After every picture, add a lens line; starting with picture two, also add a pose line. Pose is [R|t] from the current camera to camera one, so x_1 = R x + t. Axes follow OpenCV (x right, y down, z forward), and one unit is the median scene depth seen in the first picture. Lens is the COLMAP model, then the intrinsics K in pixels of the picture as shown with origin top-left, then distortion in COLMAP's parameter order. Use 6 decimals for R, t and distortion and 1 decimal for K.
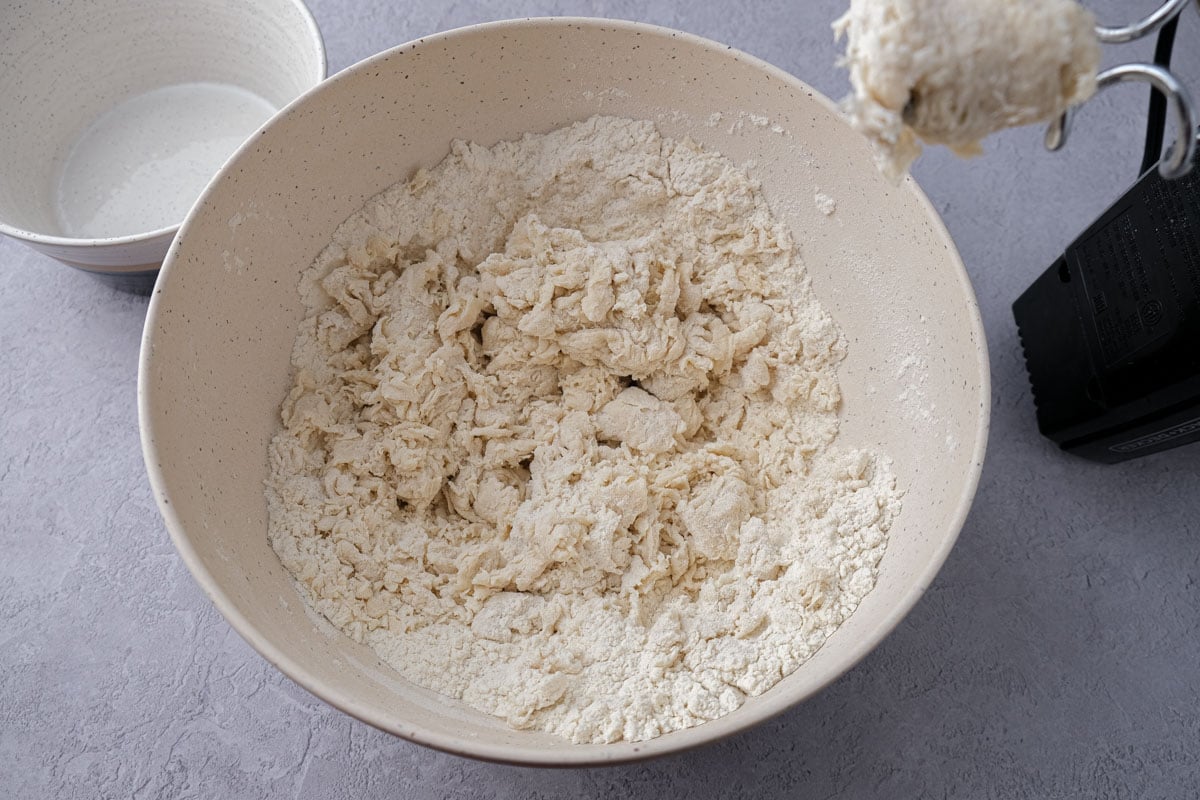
lens RADIAL K [[944.9, 0, 599.5], [0, 944.9, 399.1], [0, 0, 1]] dist [-0.023667, 0.023754]
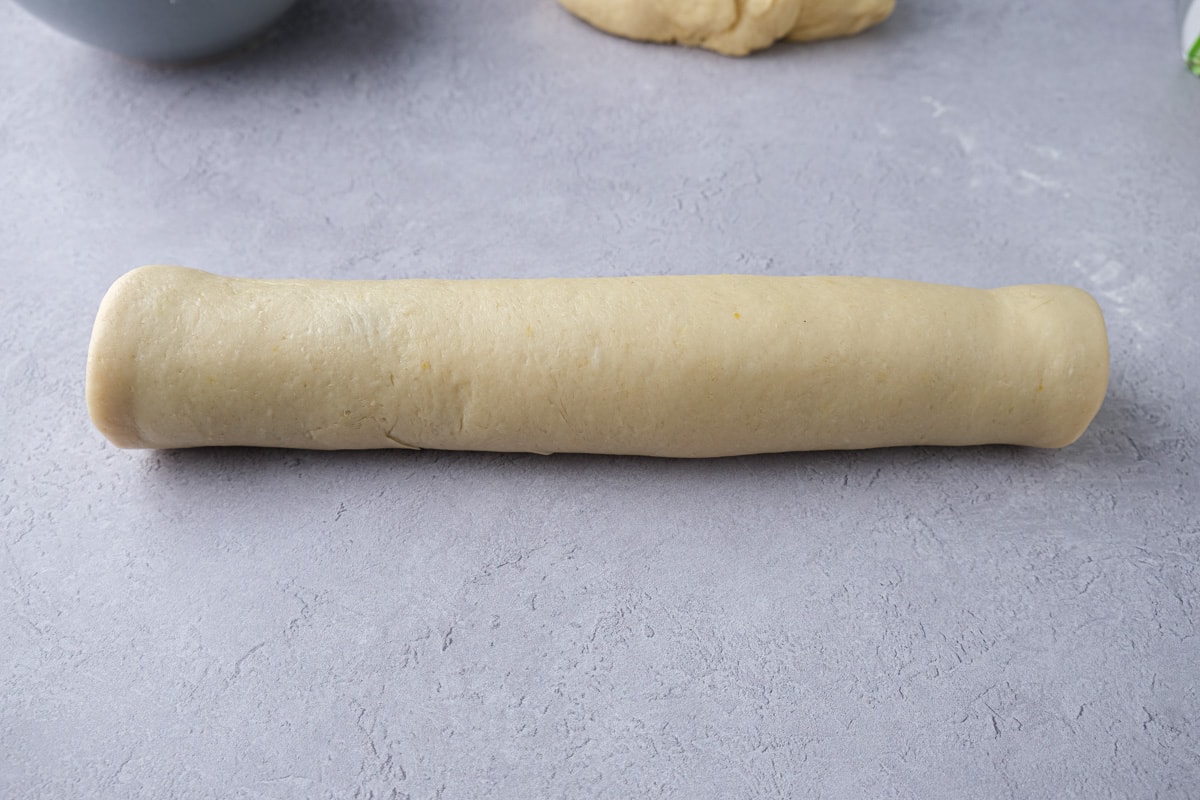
lens RADIAL K [[944.9, 0, 601.8], [0, 944.9, 406.3], [0, 0, 1]] dist [-0.023667, 0.023754]
pose [[0.998616, -0.044452, 0.028091, 0.256686], [0.050248, 0.964138, -0.260601, 0.147112], [-0.015499, 0.261652, 0.965038, 0.339043]]
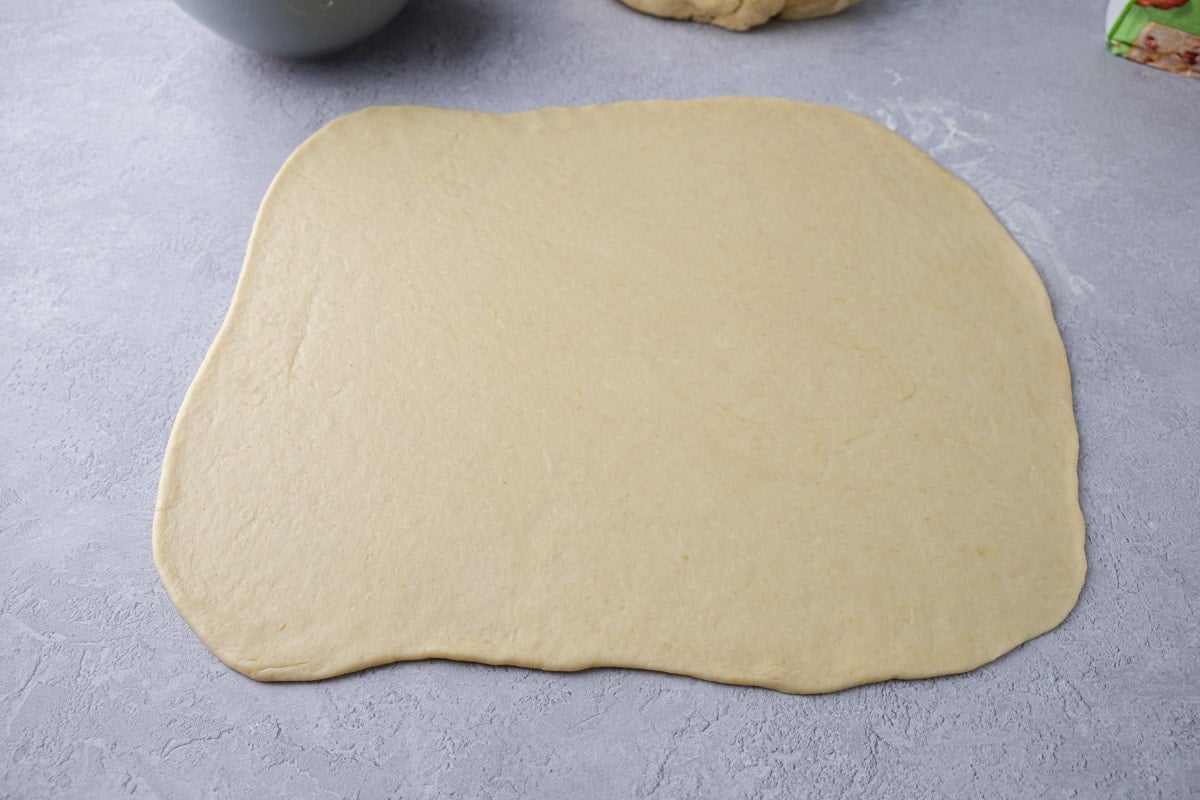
lens RADIAL K [[944.9, 0, 598.5], [0, 944.9, 405.1], [0, 0, 1]] dist [-0.023667, 0.023754]
pose [[0.999745, -0.021523, -0.006871, 0.258988], [0.019479, 0.975202, -0.220459, 0.319942], [0.011445, 0.220268, 0.975372, 0.034688]]
